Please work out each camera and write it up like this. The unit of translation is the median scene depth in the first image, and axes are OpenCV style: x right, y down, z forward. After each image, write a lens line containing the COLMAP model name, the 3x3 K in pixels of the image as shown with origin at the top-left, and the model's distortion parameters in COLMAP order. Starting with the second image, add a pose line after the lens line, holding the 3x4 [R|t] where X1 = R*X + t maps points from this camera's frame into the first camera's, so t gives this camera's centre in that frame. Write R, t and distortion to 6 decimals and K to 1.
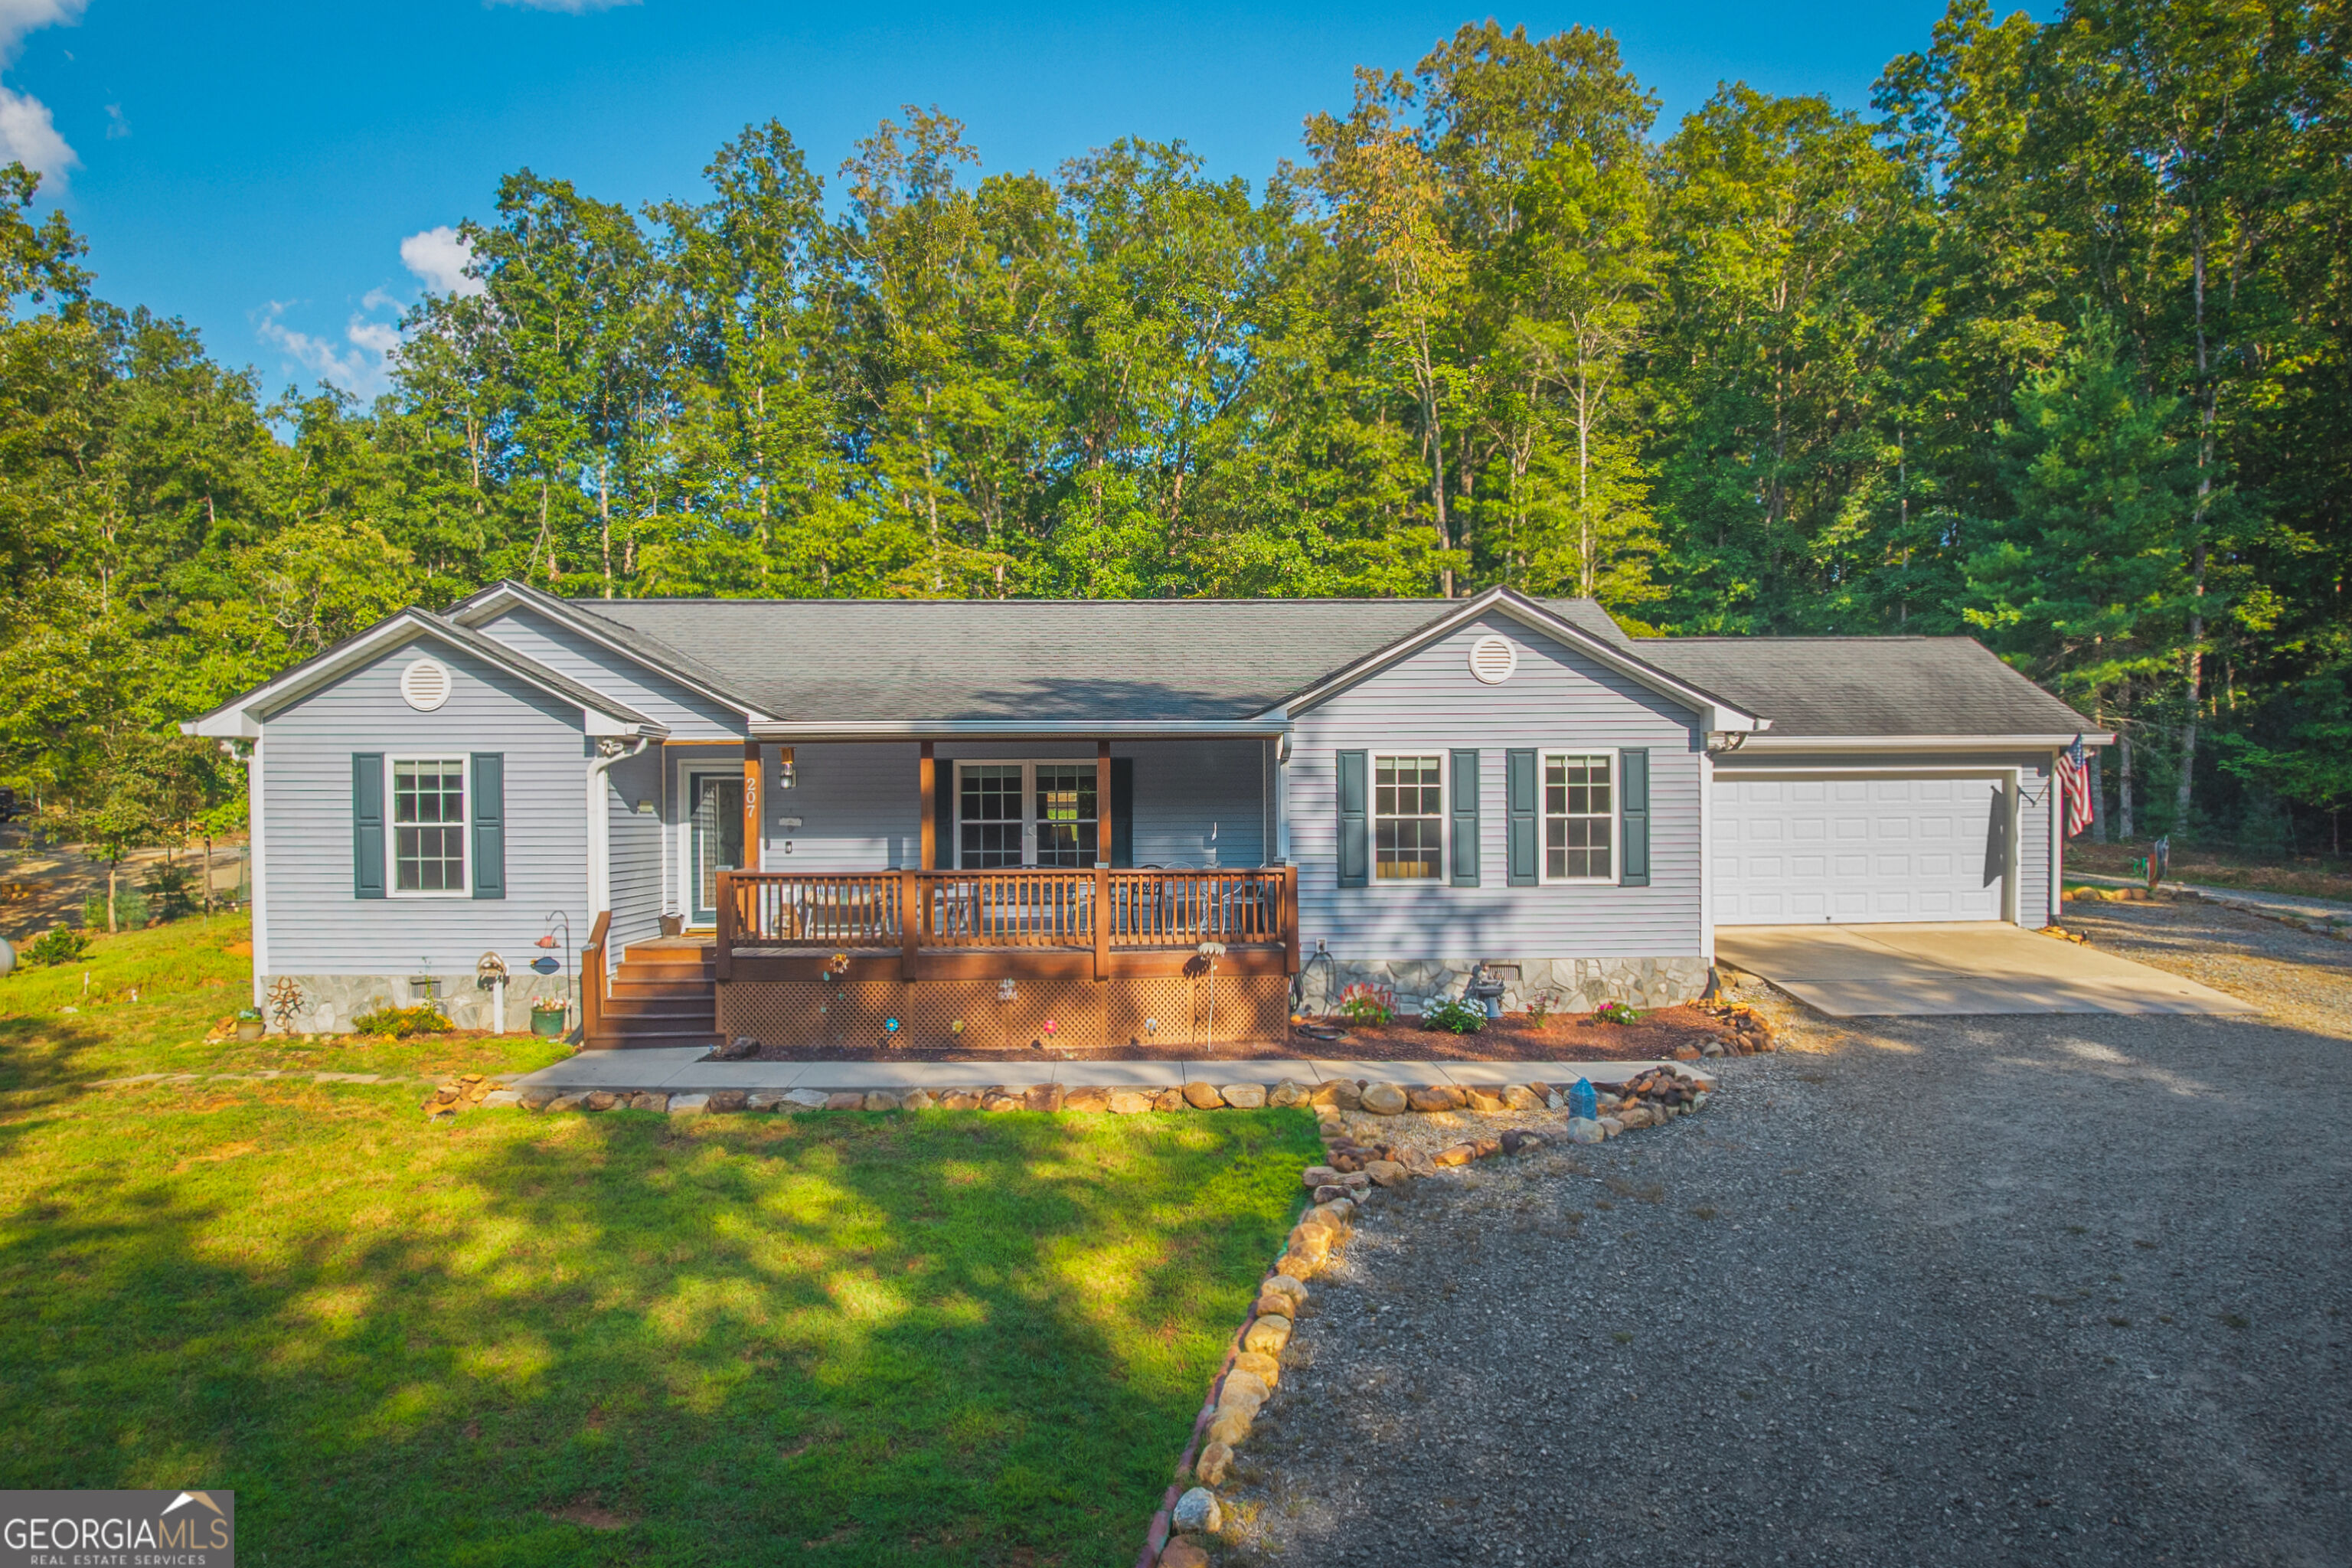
lens RADIAL K [[1689.8, 0, 1174.1], [0, 1689.8, 833.7], [0, 0, 1]] dist [-0.001675, -0.086412]
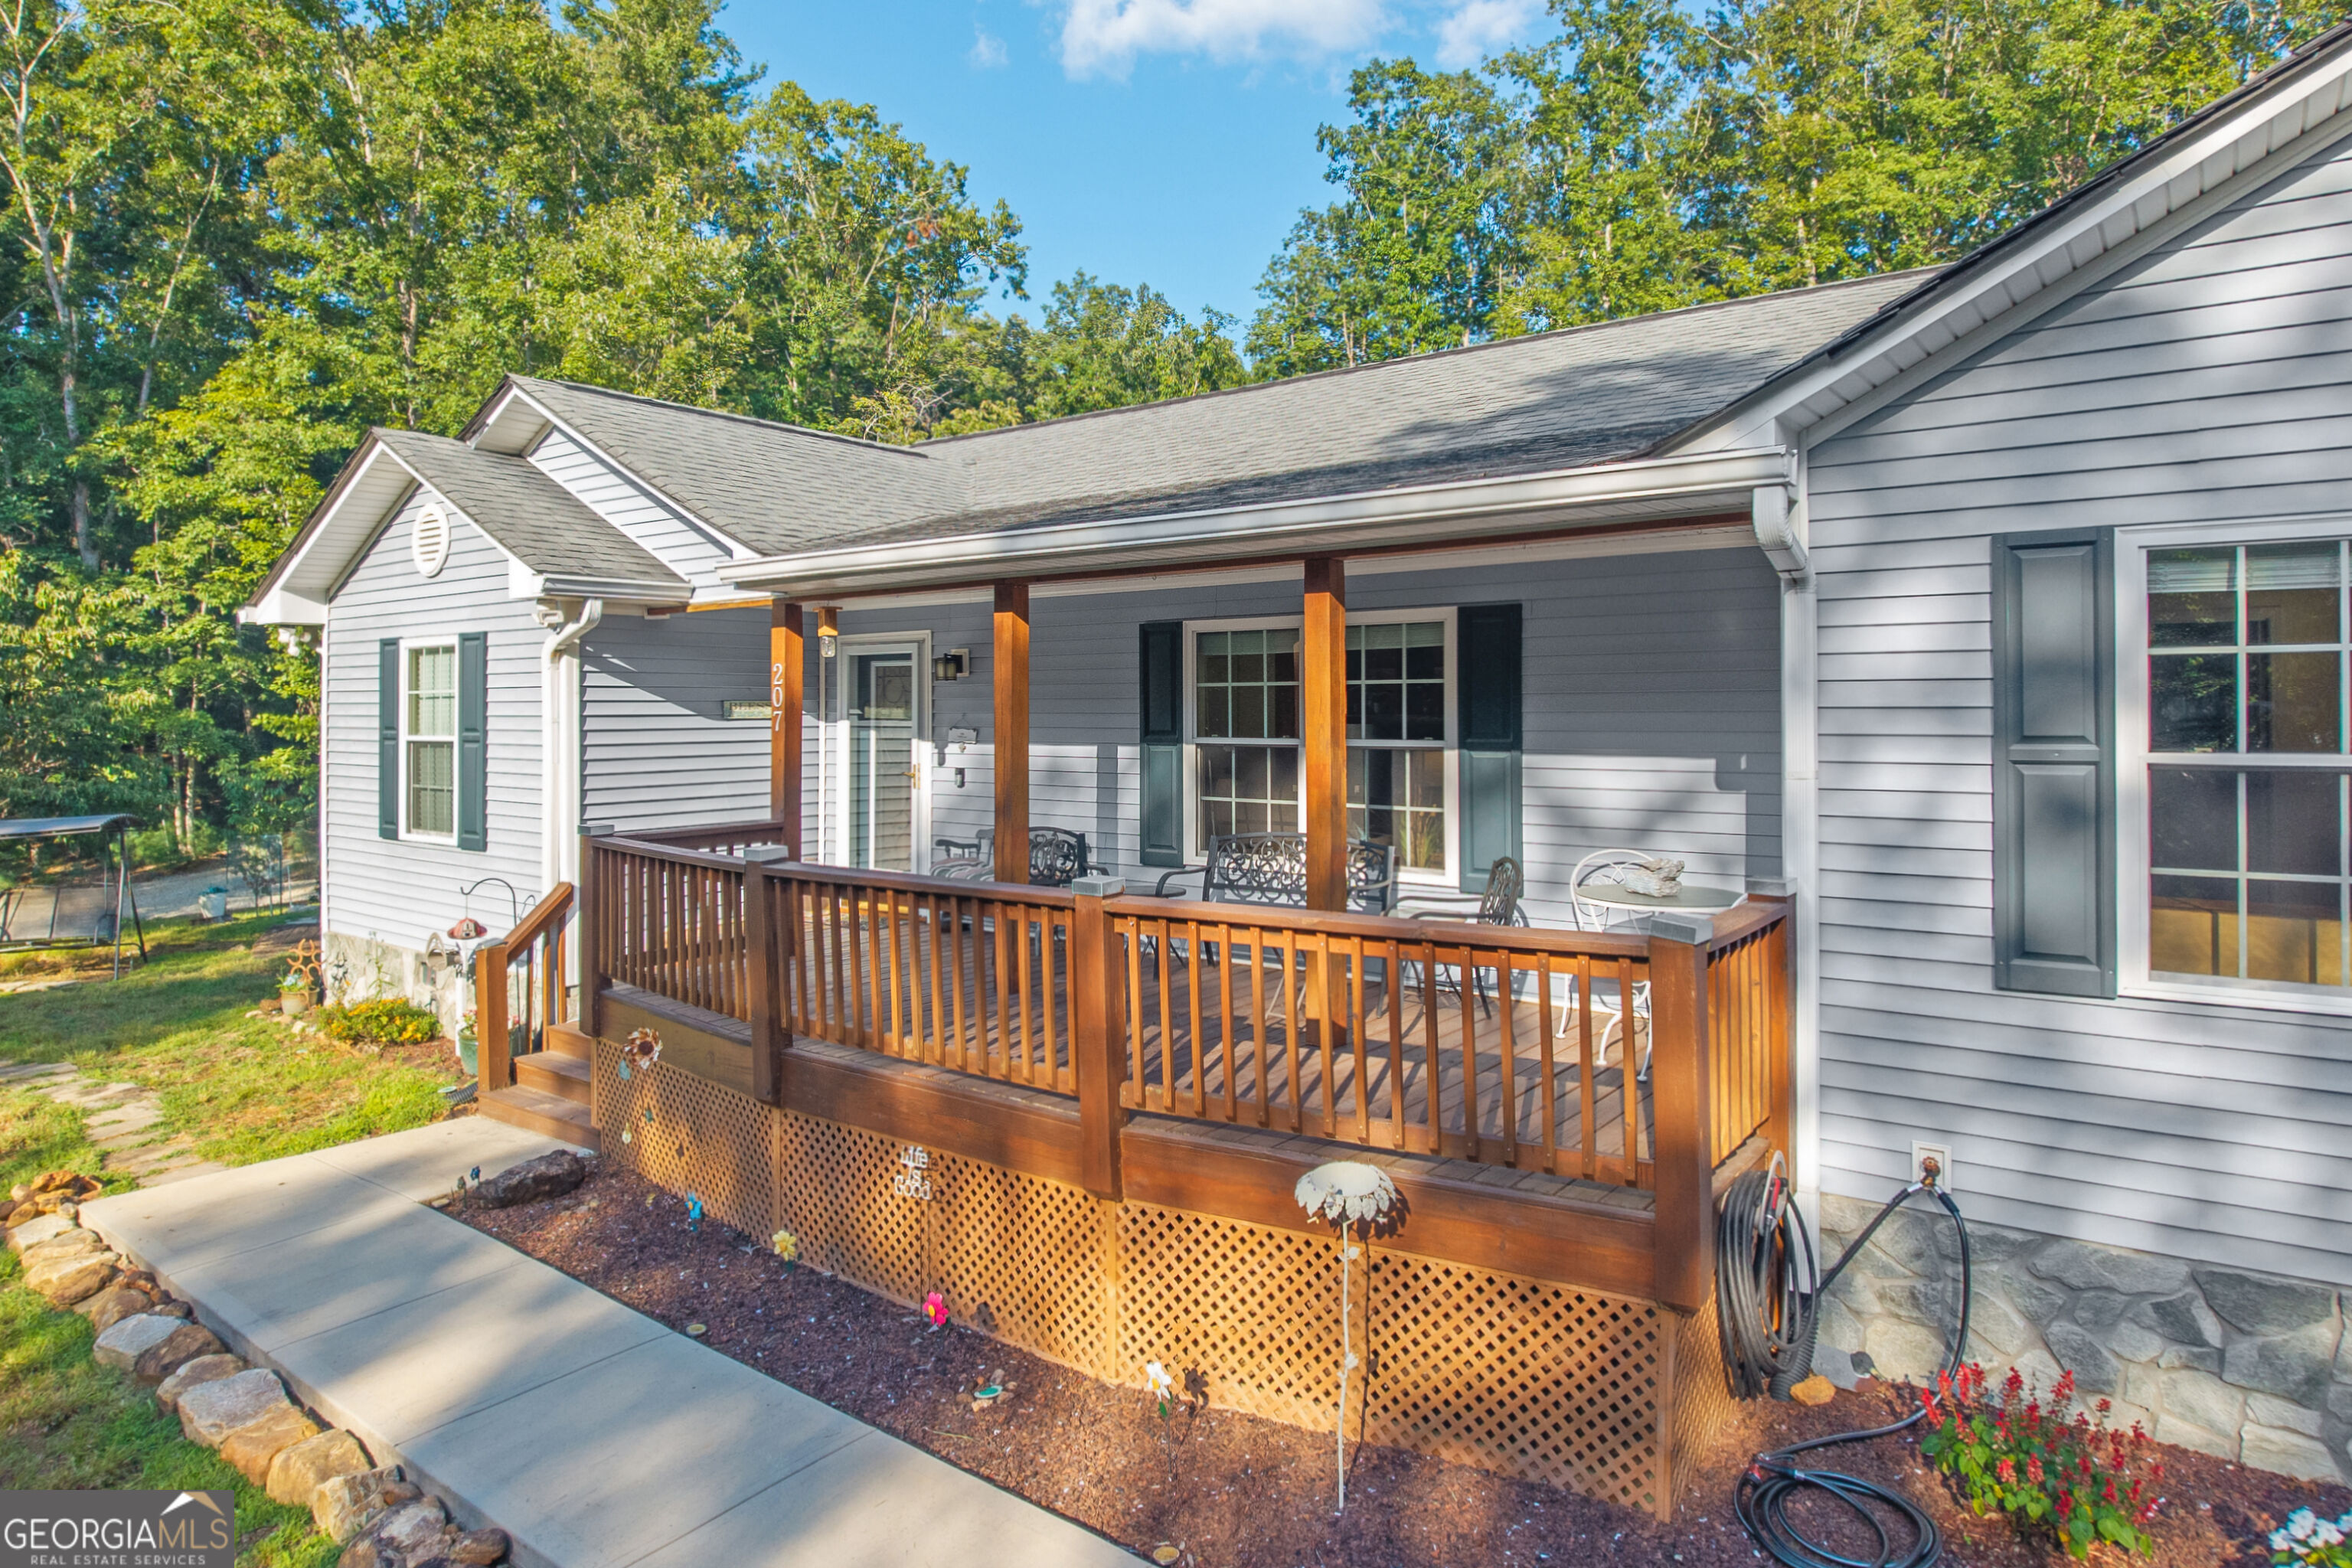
lens RADIAL K [[1361.2, 0, 1175.3], [0, 1361.2, 709.2], [0, 0, 1]] dist [-0.041654, -0.000625]
pose [[0.736357, -0.000582, -0.676593, 0.068885], [-0.001841, 0.999994, -0.002864, -0.006887], [0.676591, 0.003354, 0.736352, 0.330589]]
